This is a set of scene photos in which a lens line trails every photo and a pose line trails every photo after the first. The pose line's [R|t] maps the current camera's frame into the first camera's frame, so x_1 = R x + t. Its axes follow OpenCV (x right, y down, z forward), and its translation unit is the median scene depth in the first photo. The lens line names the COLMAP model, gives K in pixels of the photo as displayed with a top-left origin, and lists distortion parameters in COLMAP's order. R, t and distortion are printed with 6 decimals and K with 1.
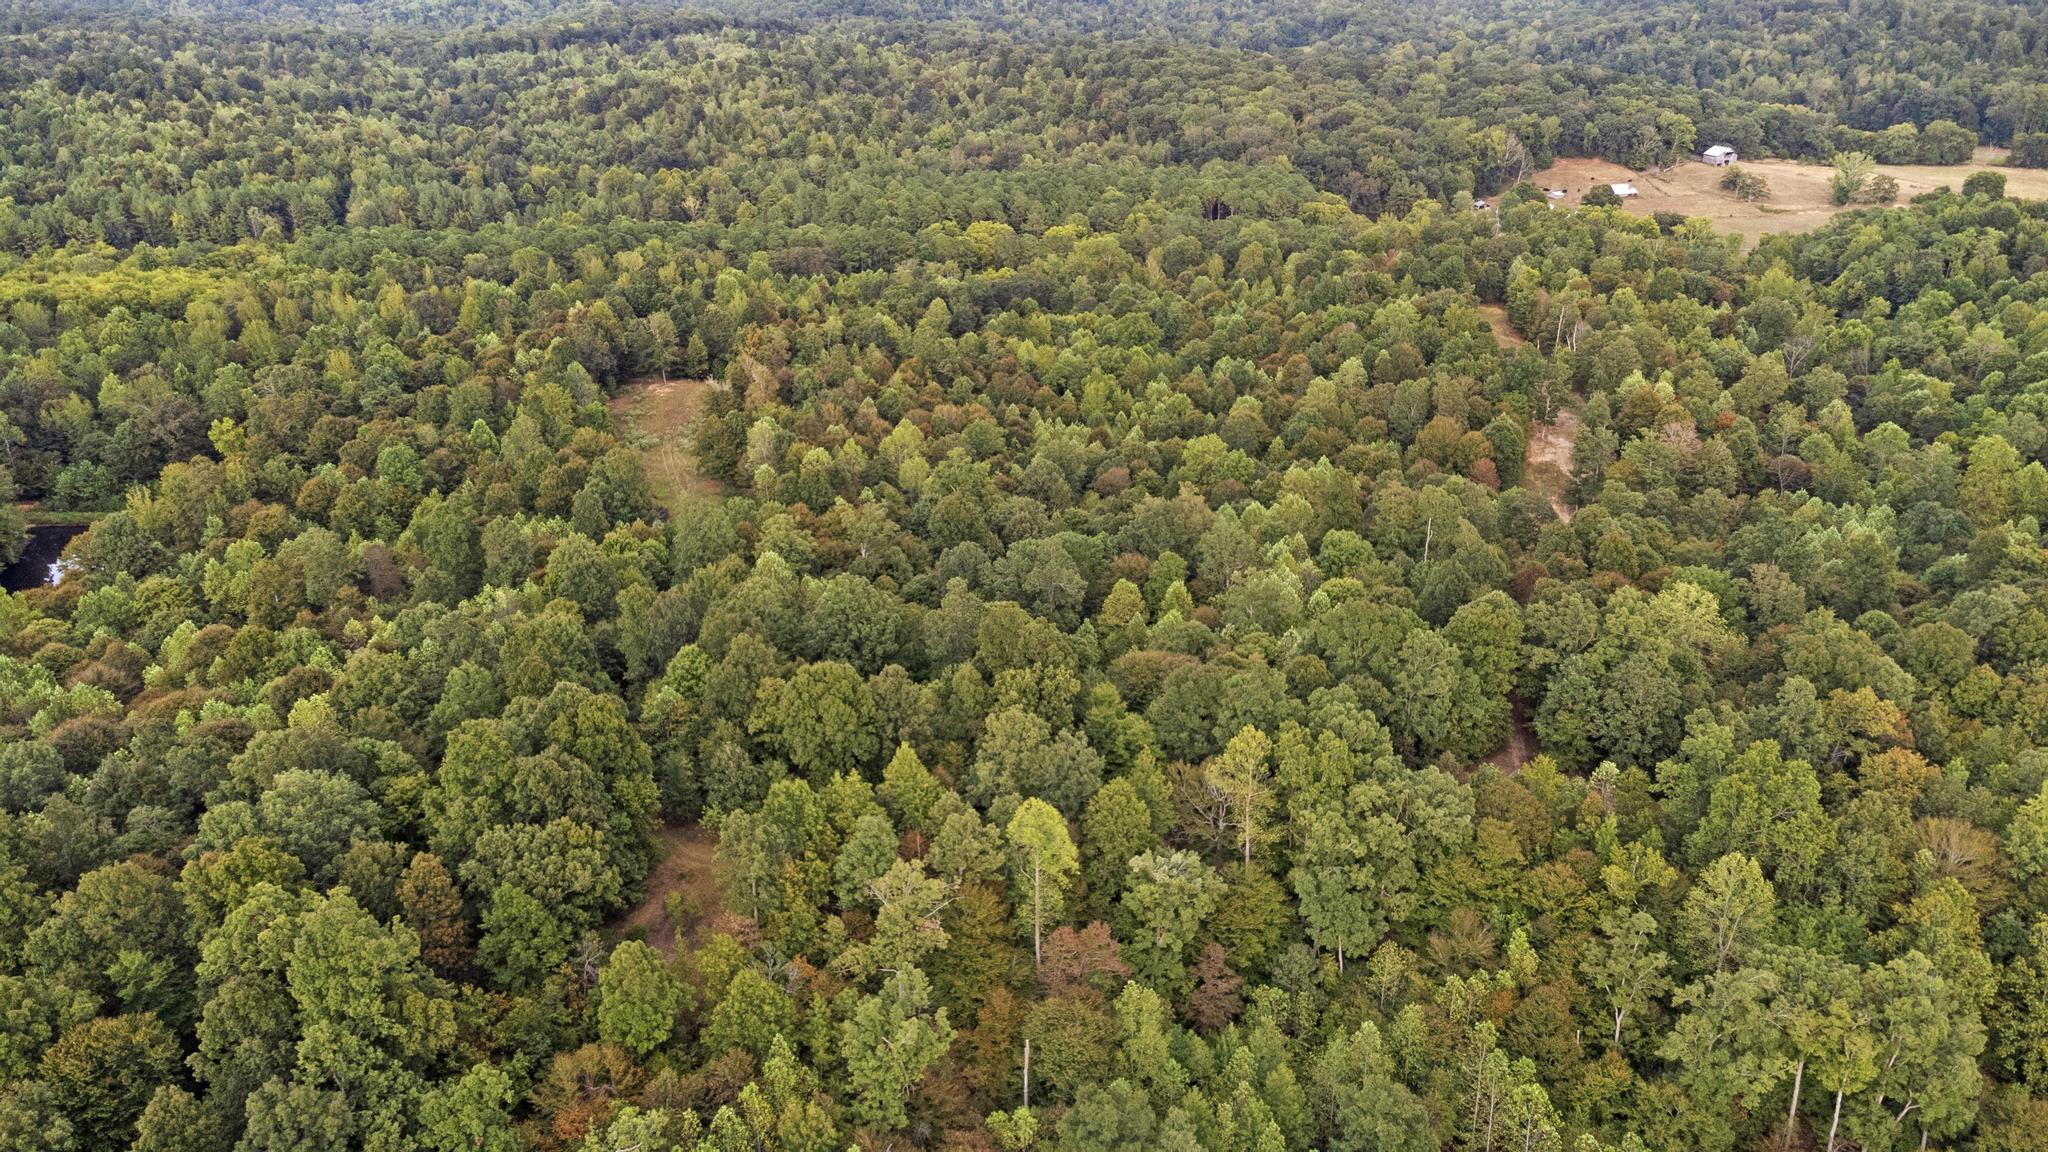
lens RADIAL K [[1523.5, 0, 1027.8], [0, 1523.5, 575.8], [0, 0, 1]] dist [0.024499, 0.040691]
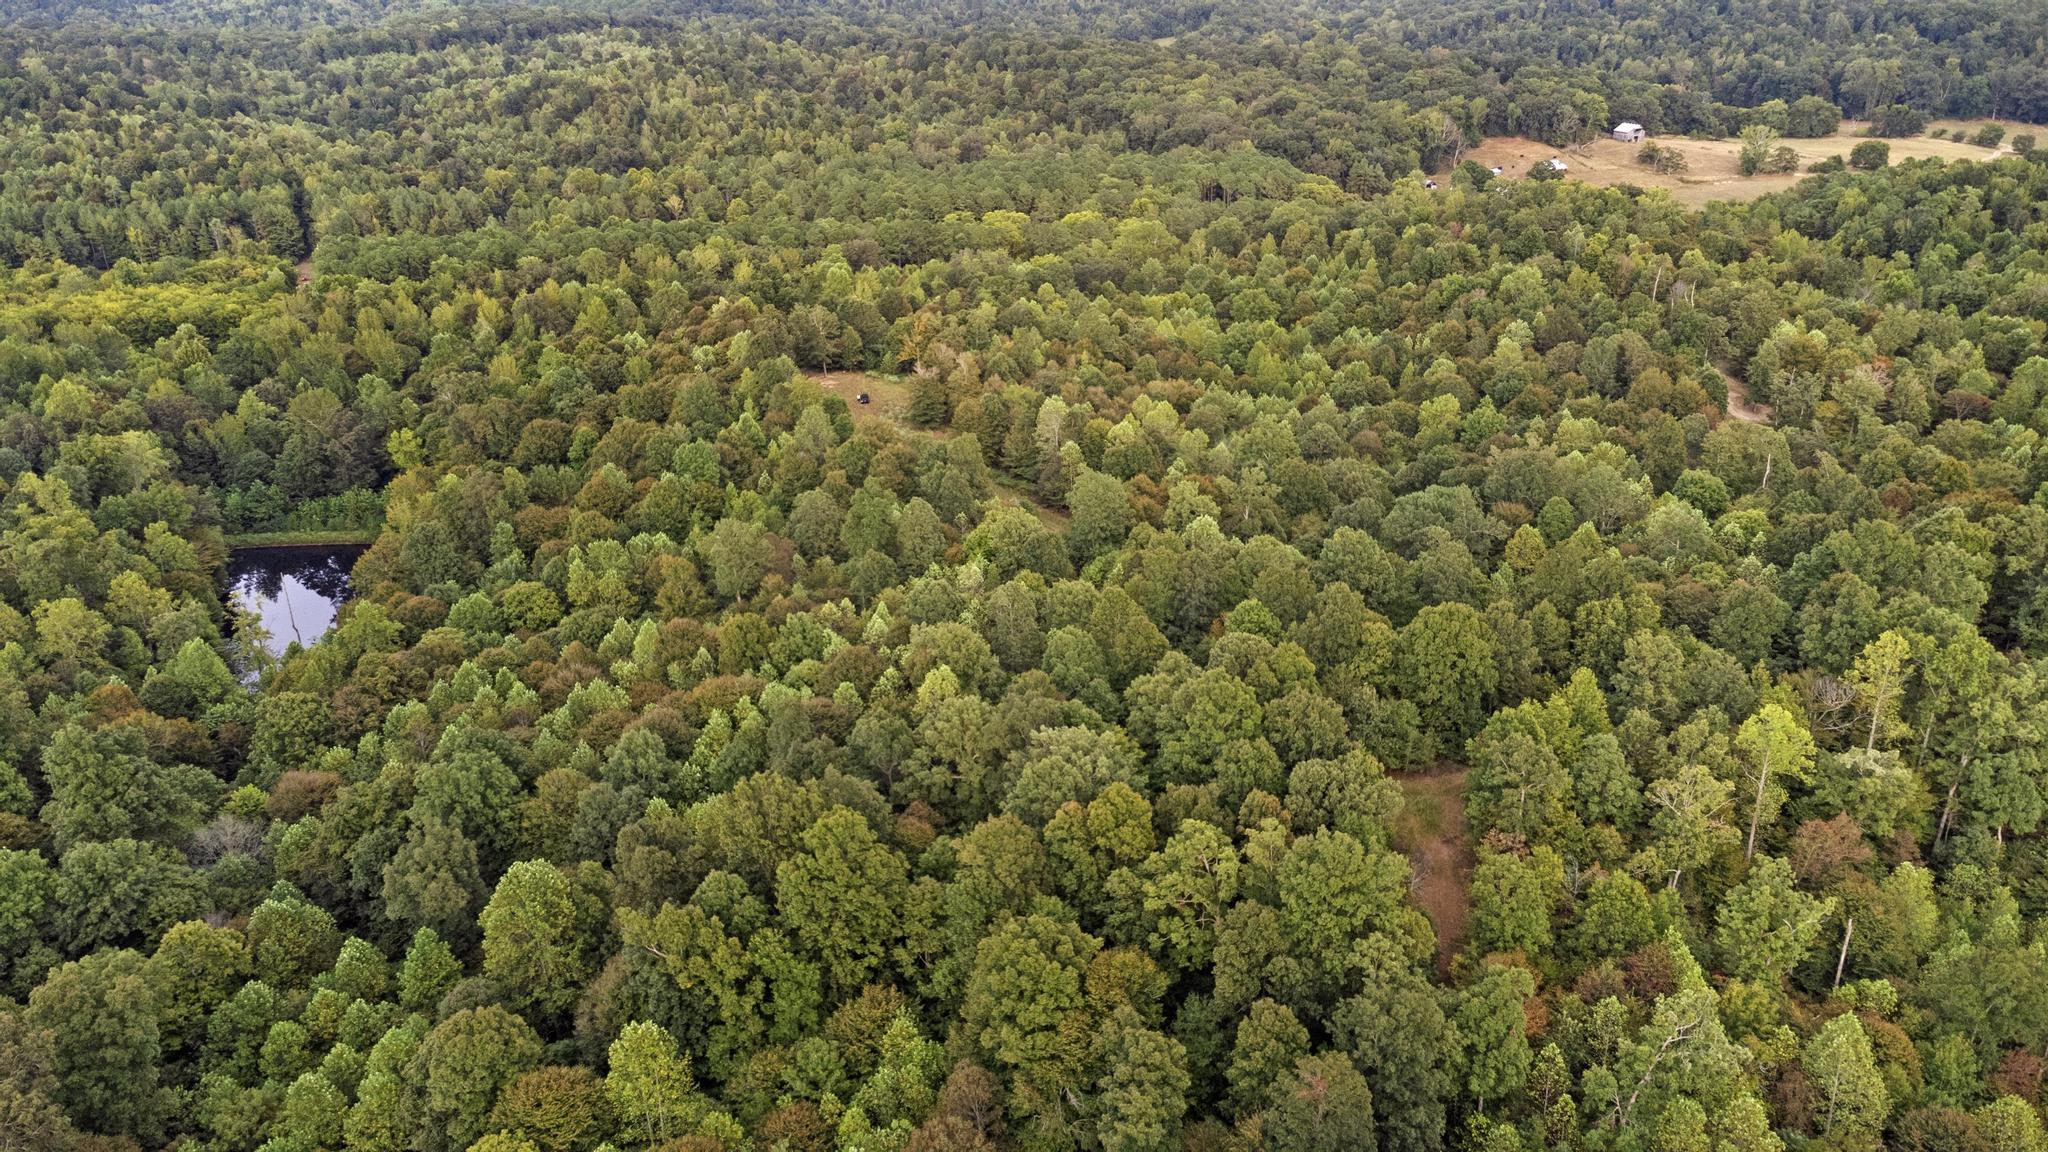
lens RADIAL K [[1523.5, 0, 1024.7], [0, 1523.5, 575.0], [0, 0, 1]] dist [0.024499, 0.040691]
pose [[0.990922, -0.058058, 0.121253, -0.112082], [0.057880, 0.998311, 0.005000, 0.003181], [-0.121338, 0.002064, 0.992609, -0.002512]]
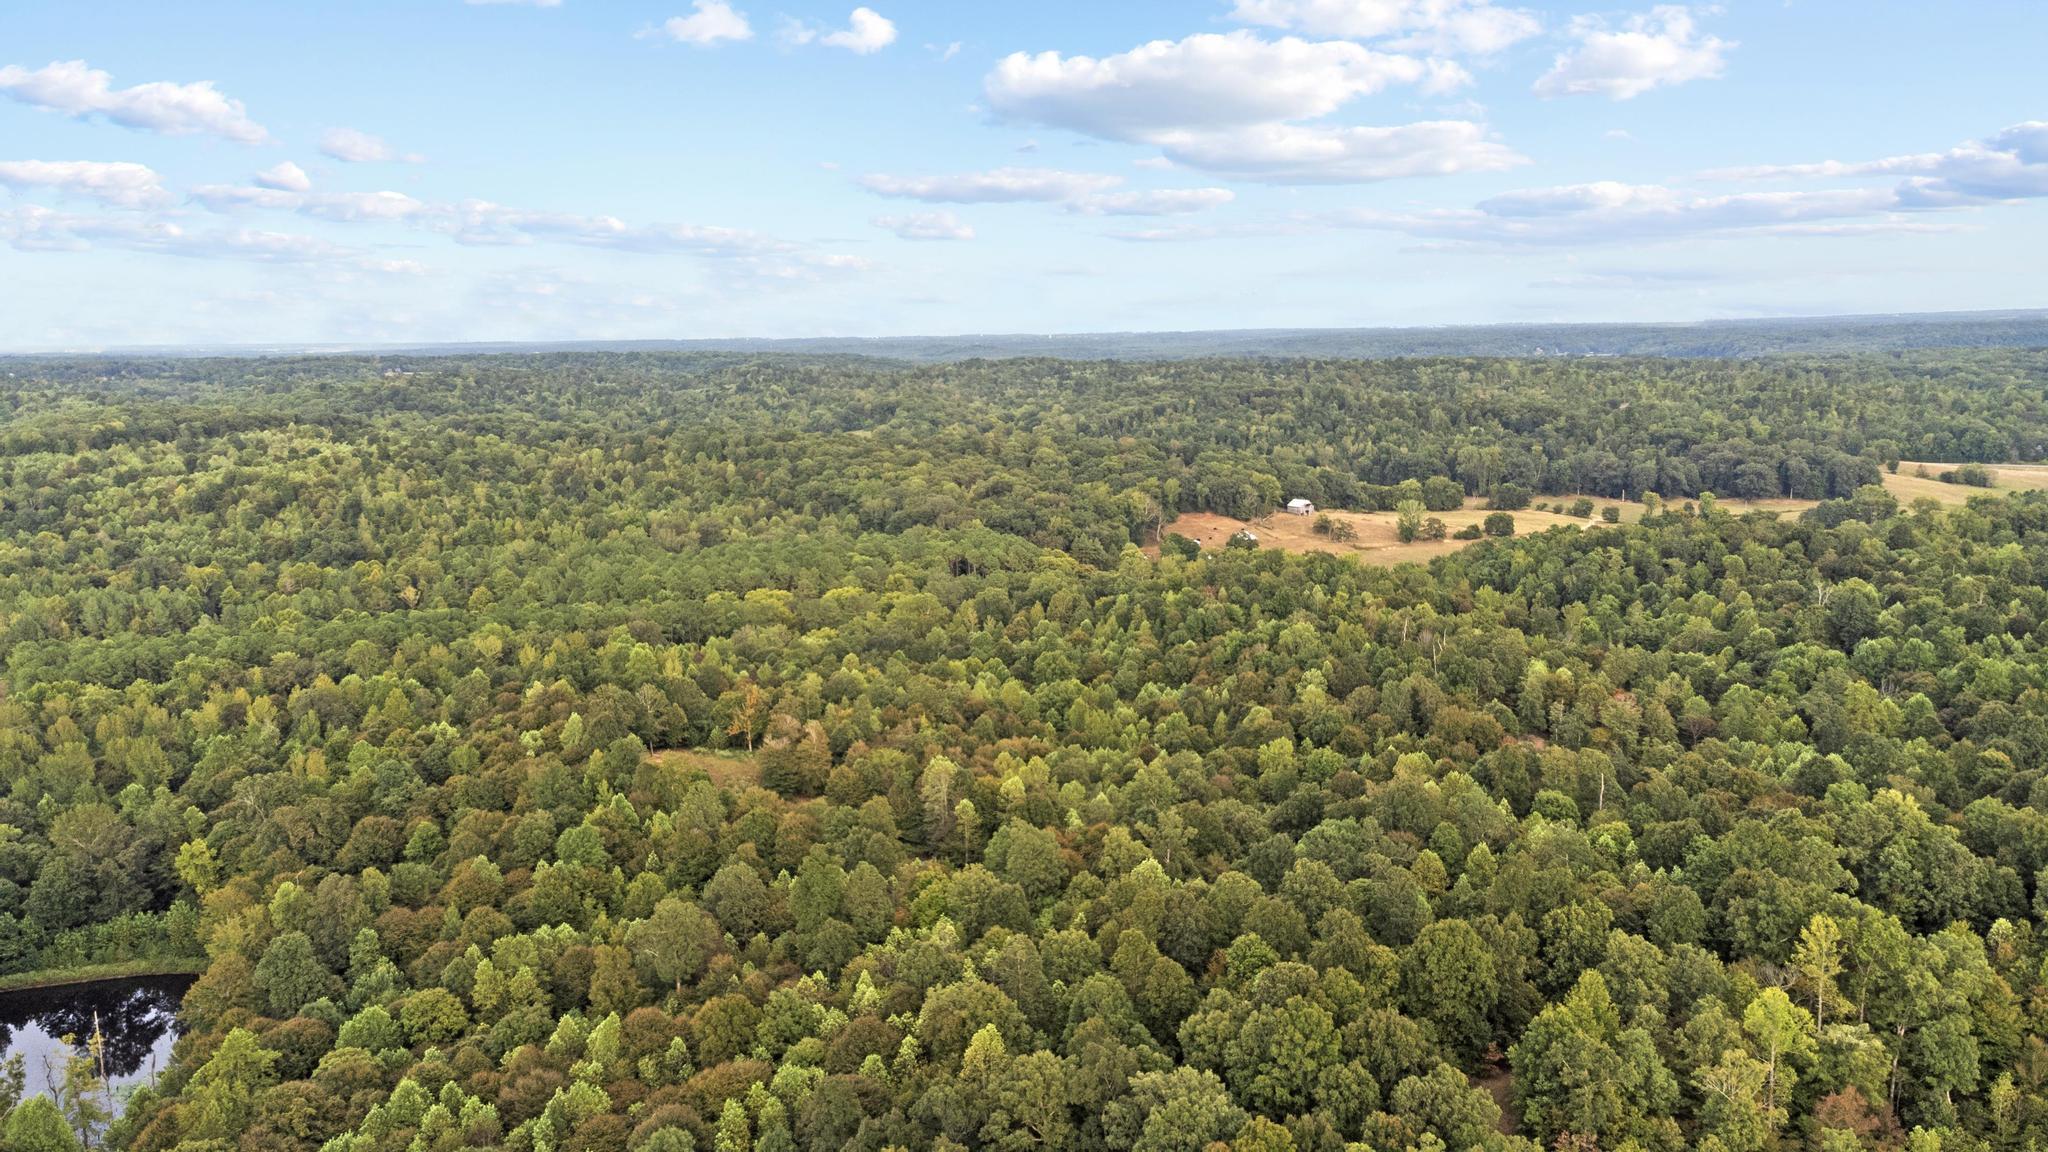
lens RADIAL K [[1523.5, 0, 1023.9], [0, 1523.5, 579.9], [0, 0, 1]] dist [0.024499, 0.040691]
pose [[0.937306, -0.057149, 0.343789, -0.162709], [0.136582, 0.967789, -0.211497, 0.002165], [-0.320628, 0.245192, 0.914920, 0.001524]]
